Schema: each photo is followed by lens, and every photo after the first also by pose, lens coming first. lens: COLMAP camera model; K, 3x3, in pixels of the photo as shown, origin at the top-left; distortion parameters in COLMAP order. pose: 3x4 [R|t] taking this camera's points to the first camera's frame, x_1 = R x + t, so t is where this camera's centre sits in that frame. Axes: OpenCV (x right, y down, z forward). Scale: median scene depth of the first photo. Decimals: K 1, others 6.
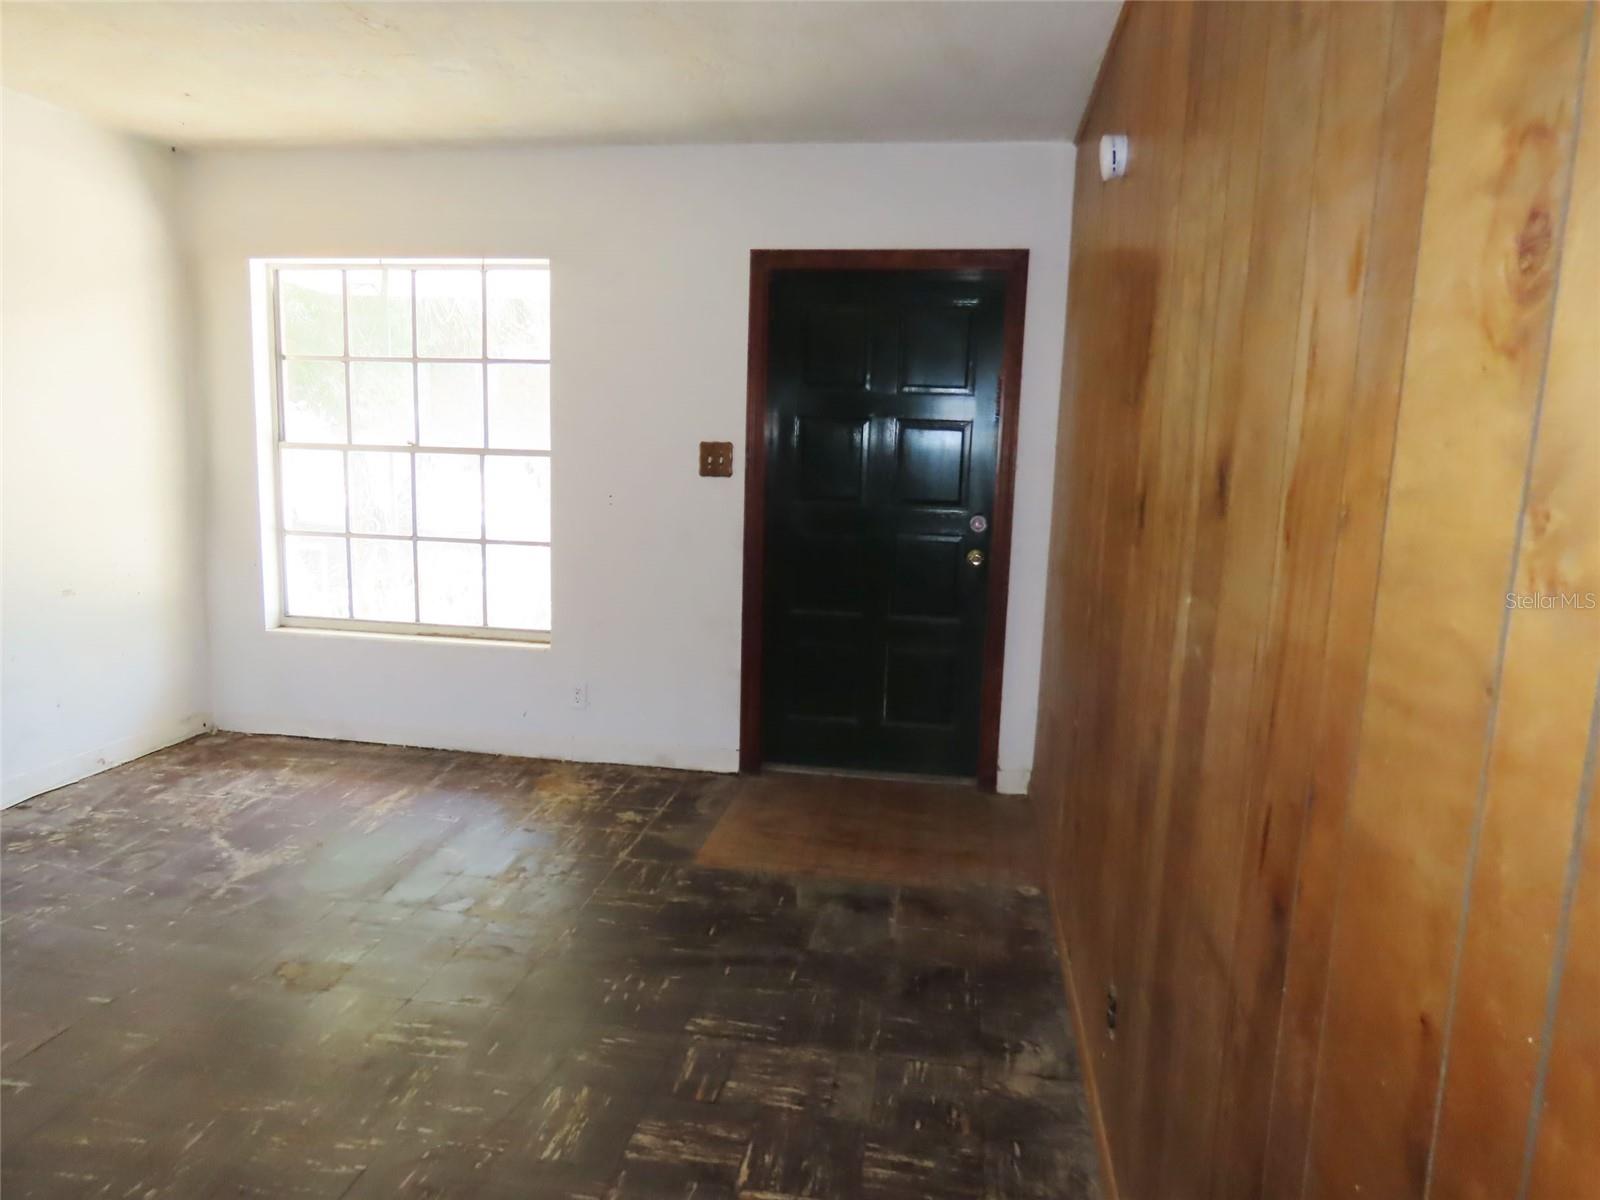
lens RADIAL K [[1008.4, 0, 800.0], [0, 1008.4, 600.0], [0, 0, 1]] dist [-0.009350, 0.000375]
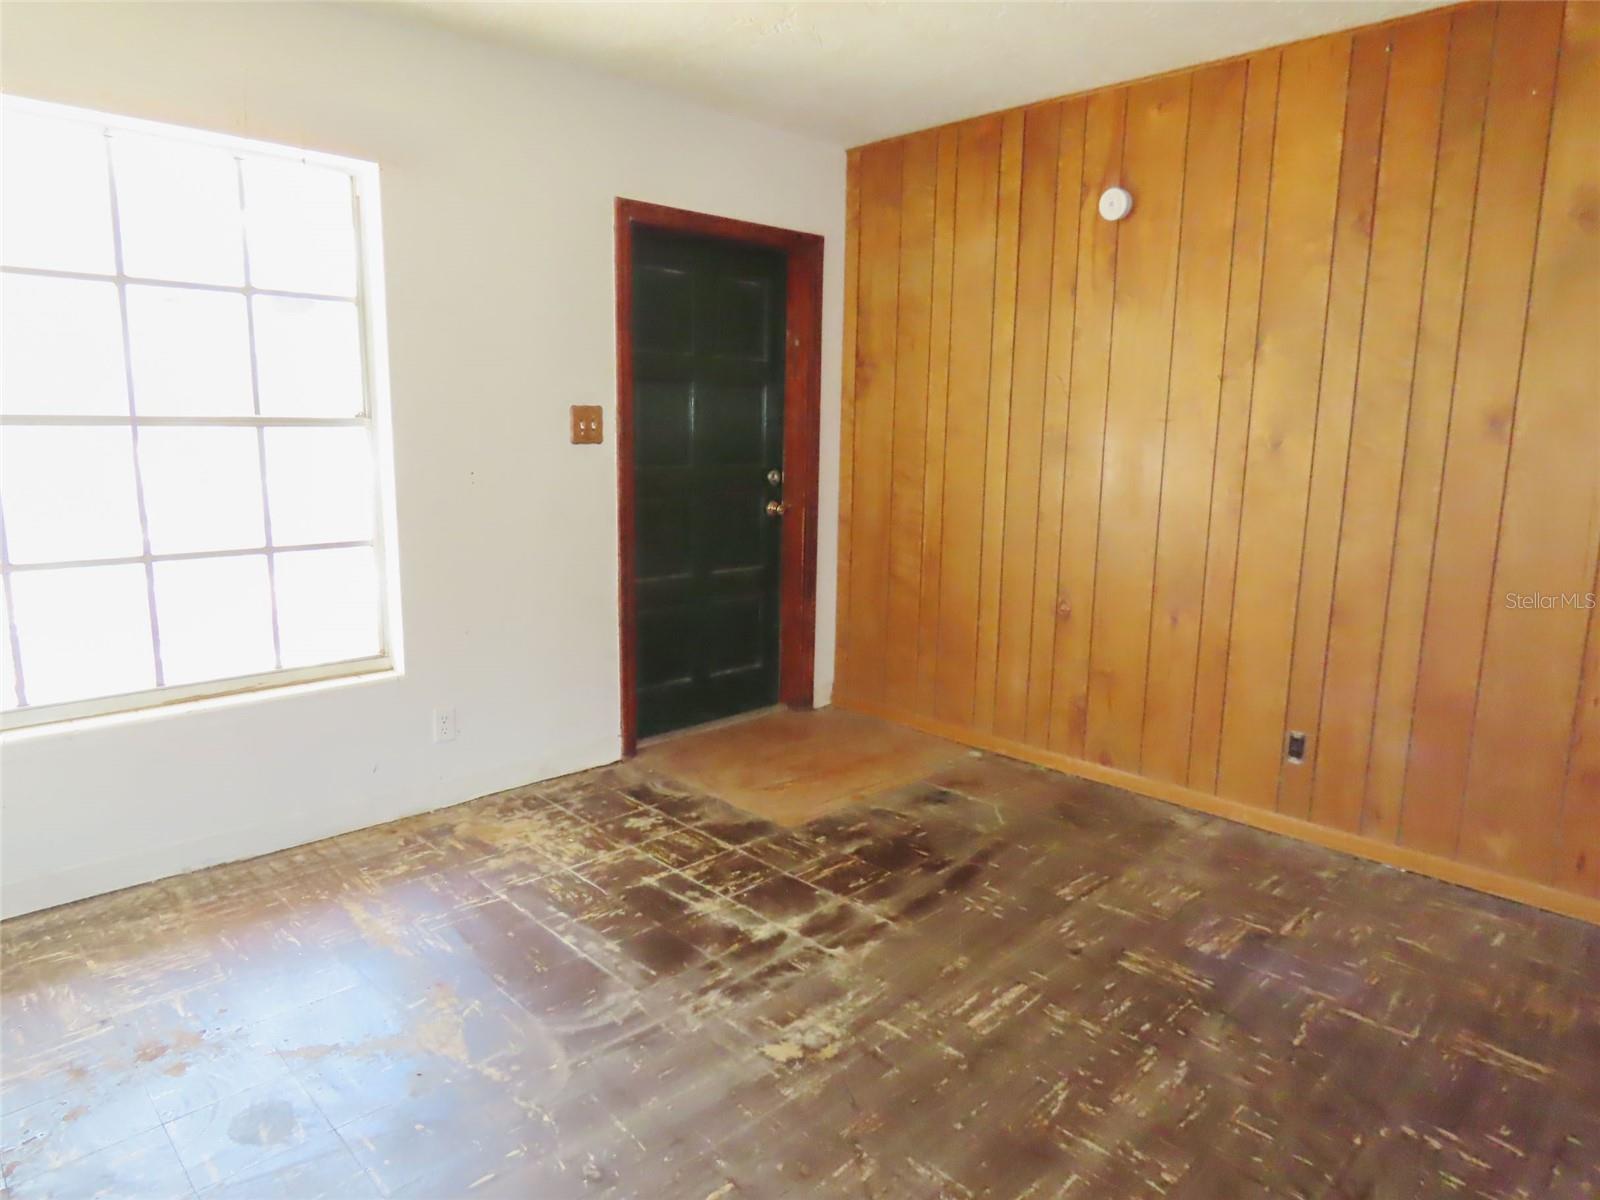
lens RADIAL K [[1008.4, 0, 800.0], [0, 1008.4, 600.0], [0, 0, 1]] dist [-0.009350, 0.000375]
pose [[0.600364, -0.158954, 0.783770, -0.749722], [0.126890, 0.986567, 0.102885, -0.056731], [-0.789596, 0.037684, 0.612469, 0.318757]]
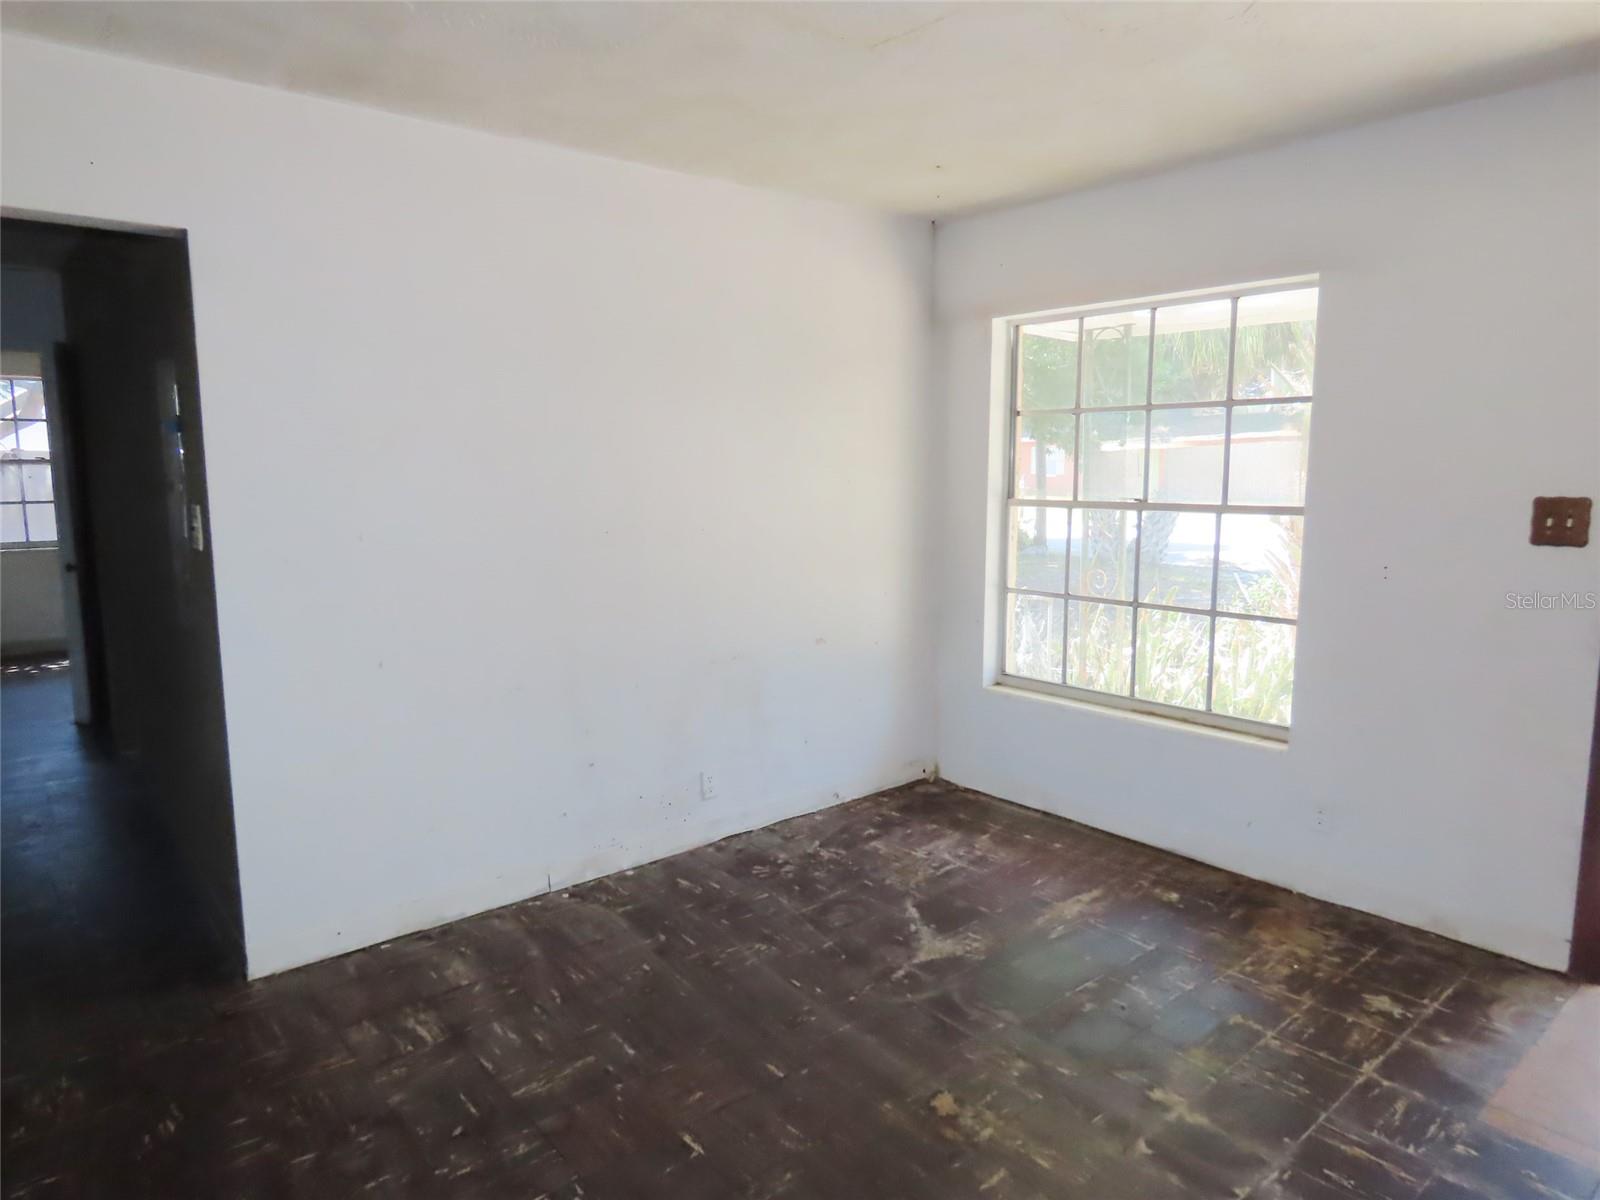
lens RADIAL K [[1005.1, 0, 800.0], [0, 1005.1, 600.0], [0, 0, 1]] dist [-0.001498, 0.000107]
pose [[0.758029, 0.054905, -0.649906, -0.029539], [-0.072768, 0.997349, -0.000617, -0.049890], [0.648149, 0.047760, 0.760014, 0.141650]]
